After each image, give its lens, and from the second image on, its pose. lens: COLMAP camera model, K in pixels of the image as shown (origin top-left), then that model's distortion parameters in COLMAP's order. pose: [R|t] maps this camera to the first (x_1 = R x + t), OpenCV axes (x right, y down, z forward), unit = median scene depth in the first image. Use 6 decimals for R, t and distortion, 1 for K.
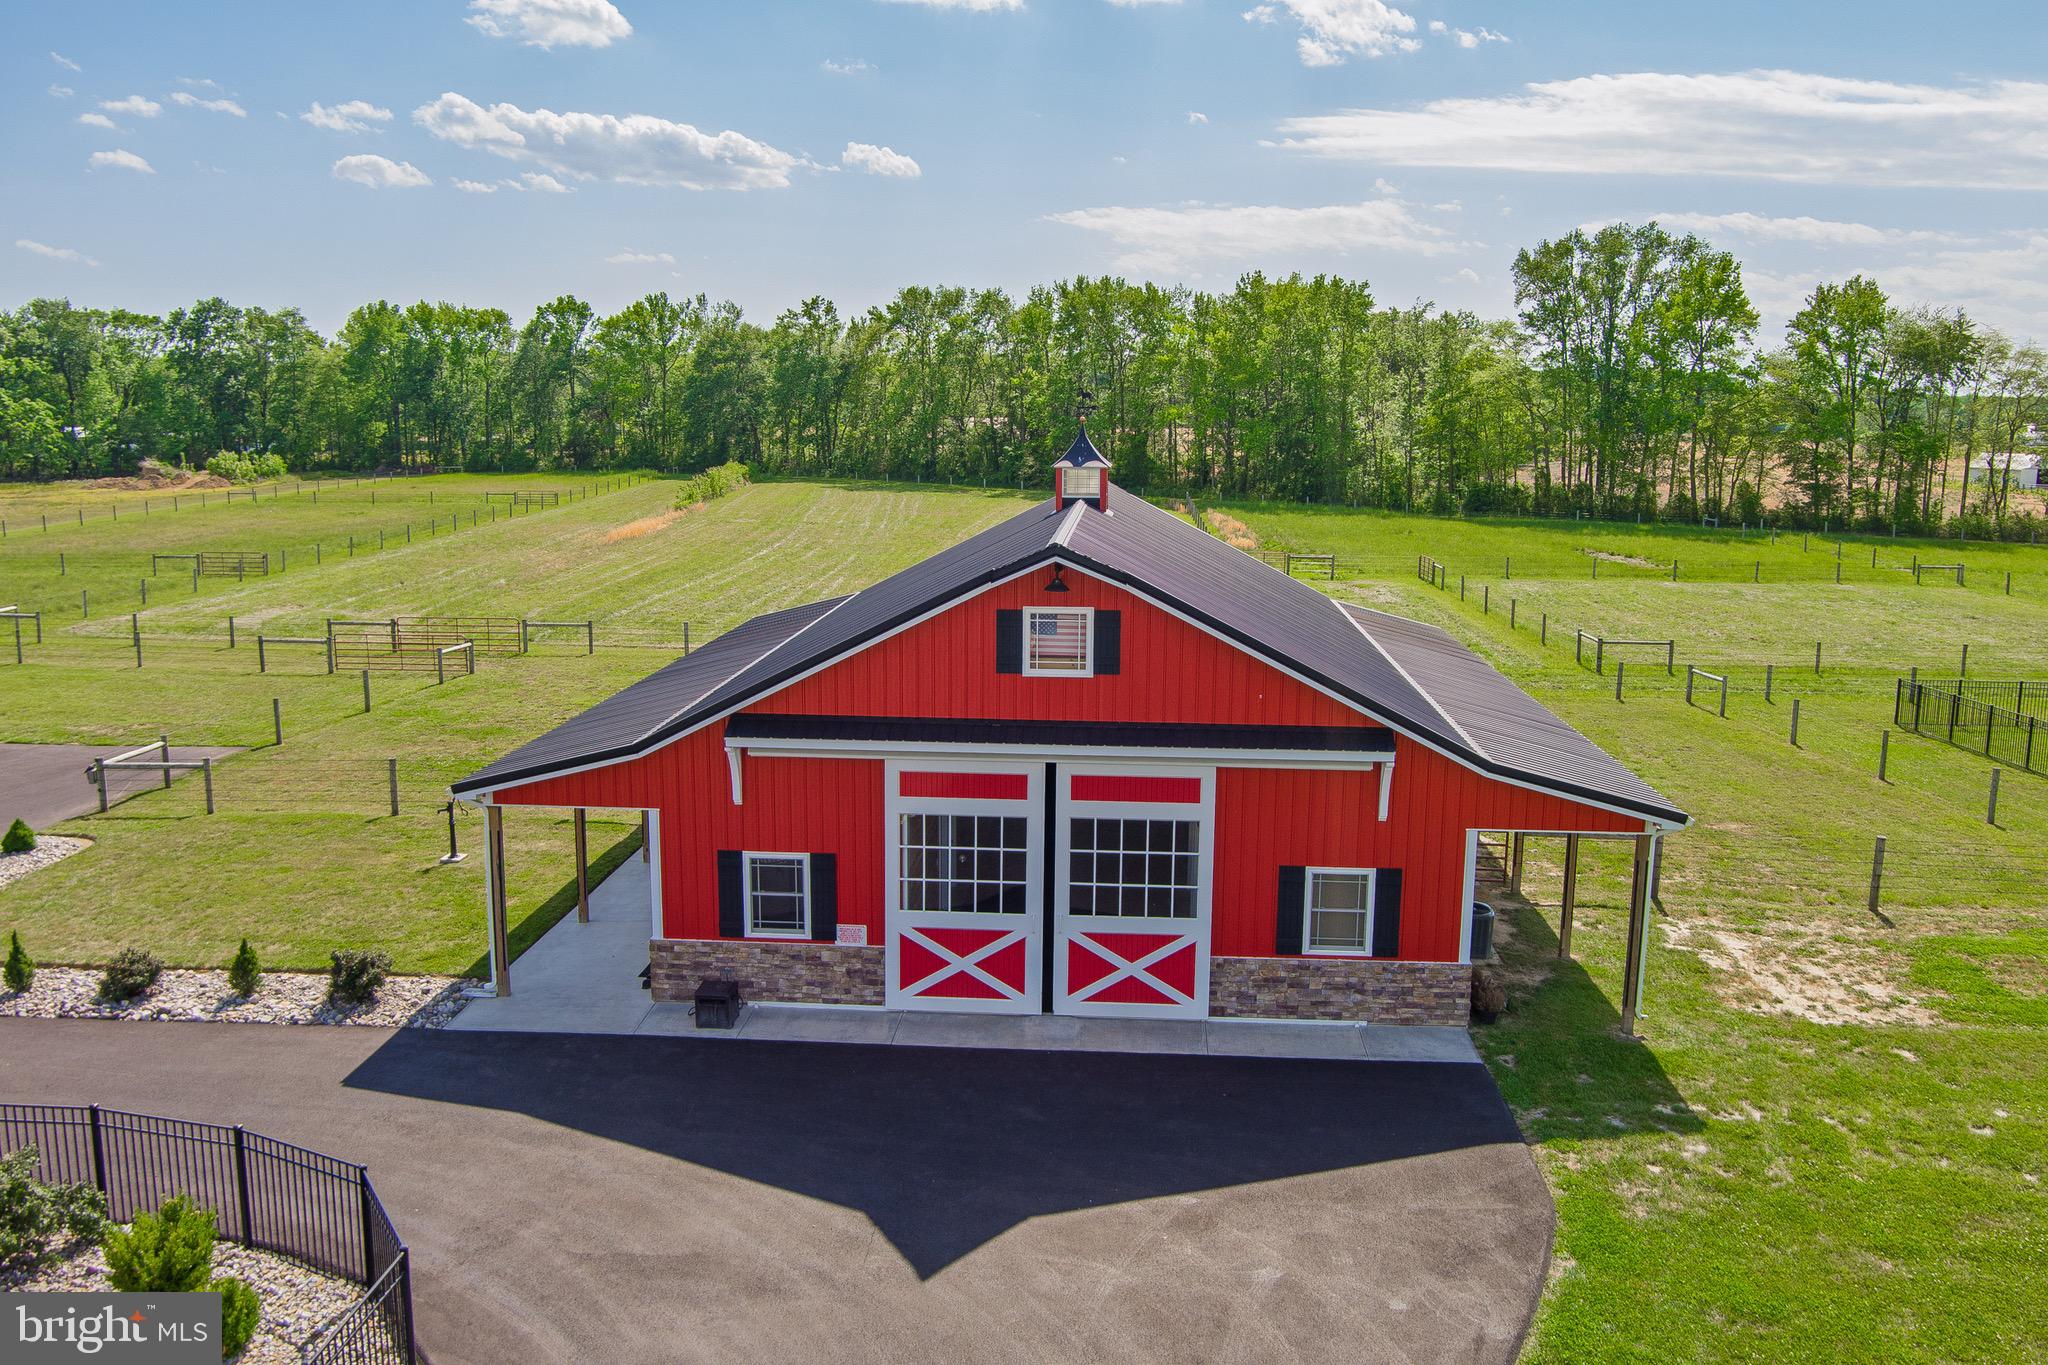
lens RADIAL K [[1658.3, 0, 1017.1], [0, 1658.3, 677.6], [0, 0, 1]] dist [-0.090911, 0.046710]
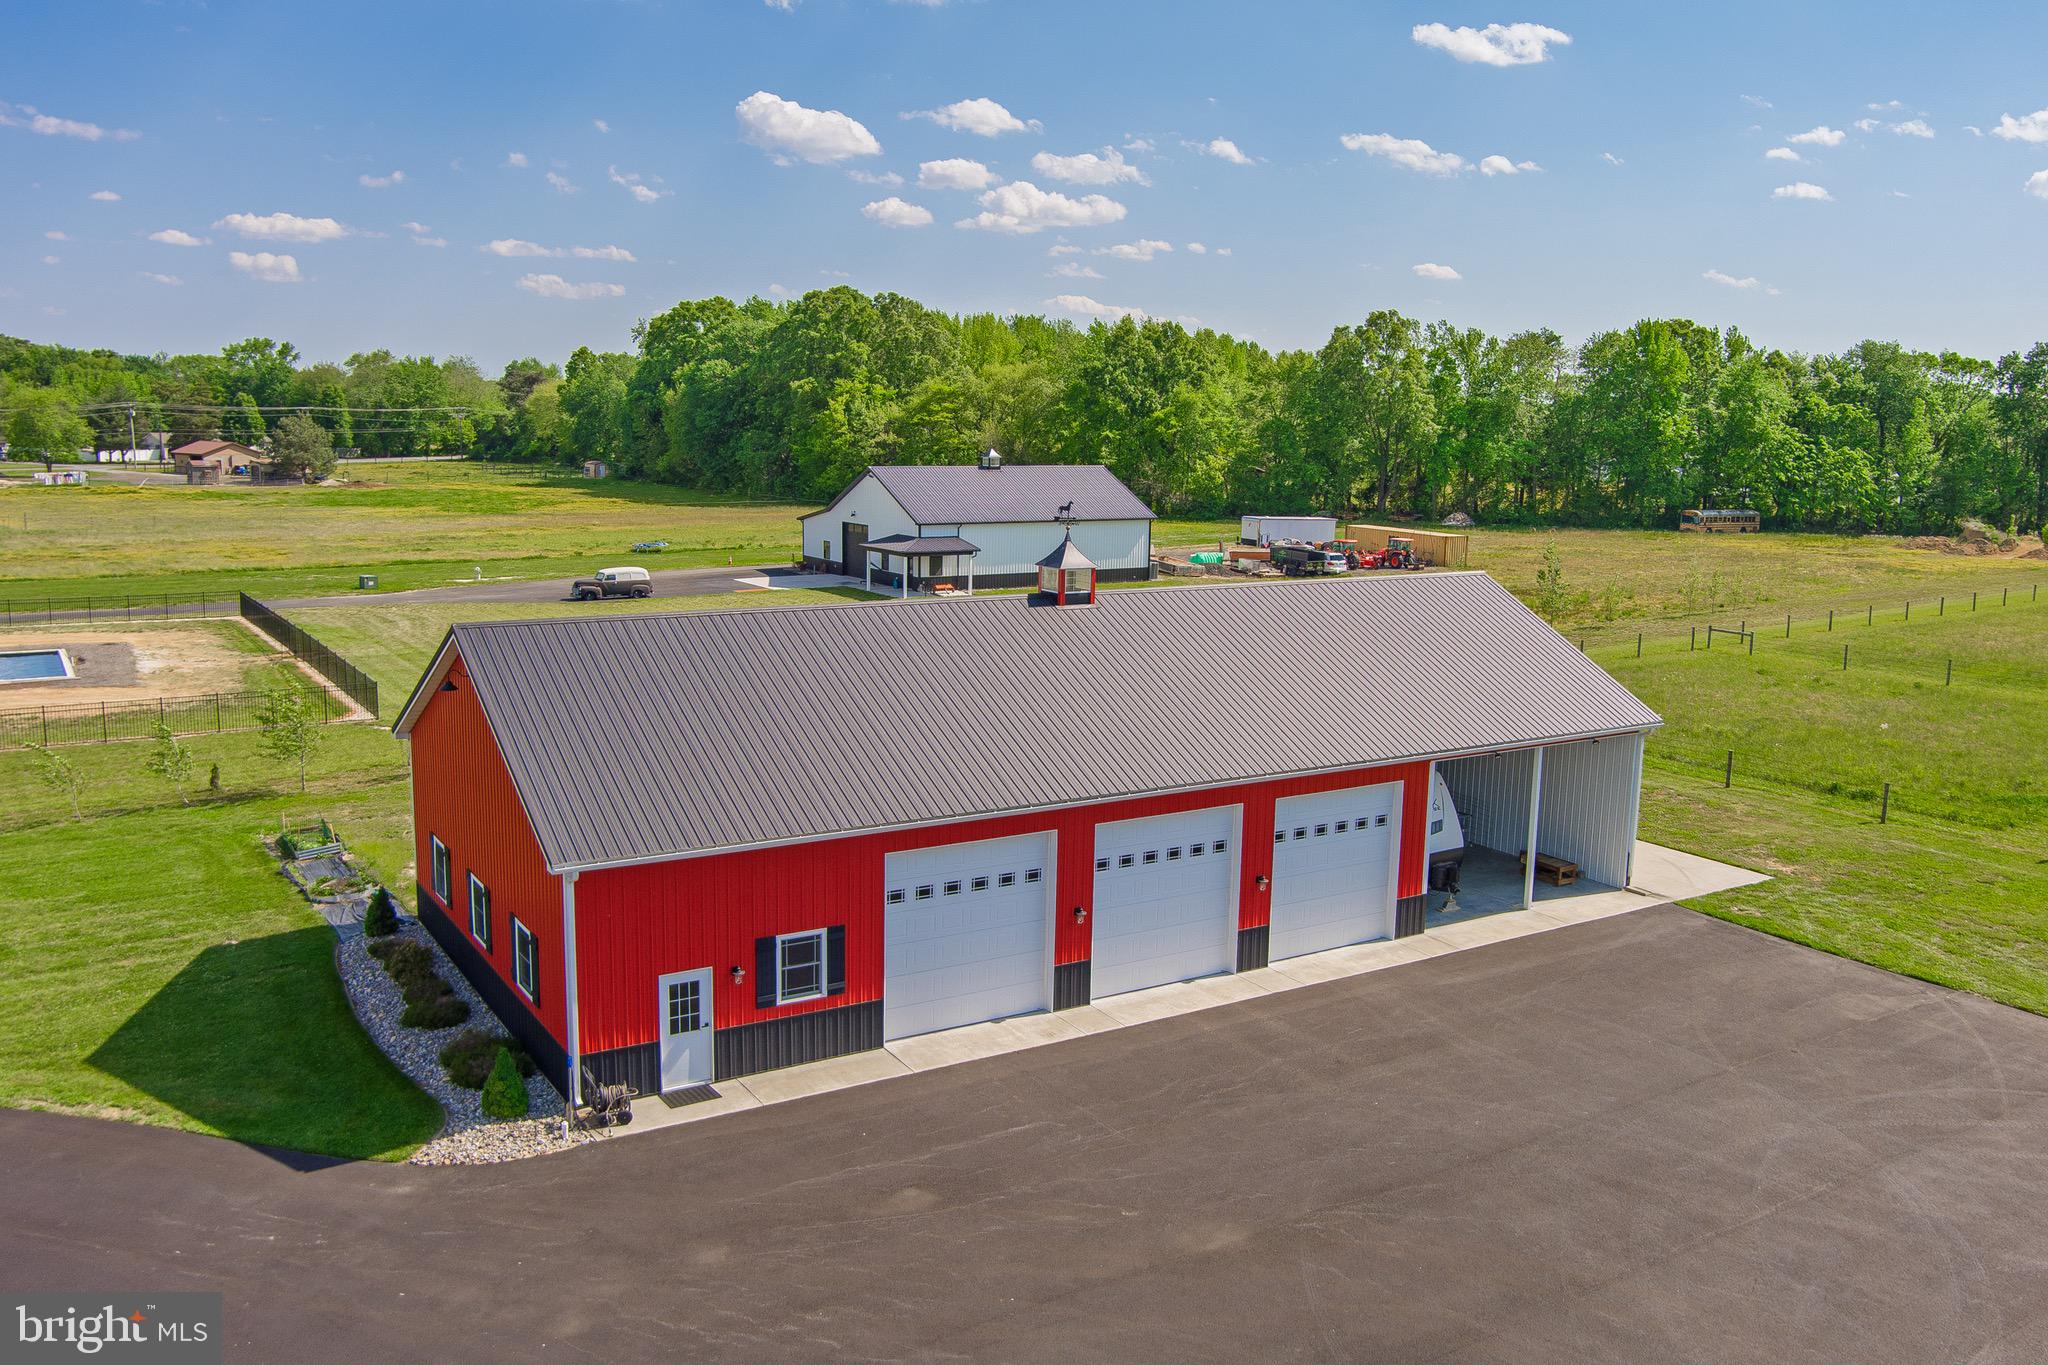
lens RADIAL K [[1658.3, 0, 1007.1], [0, 1658.3, 673.8], [0, 0, 1]] dist [-0.090911, 0.046710]
pose [[0.584557, 0.136795, -0.799738, -0.956057], [-0.150929, 0.986814, 0.058475, -0.170643], [0.797191, 0.086521, 0.597495, 0.307763]]
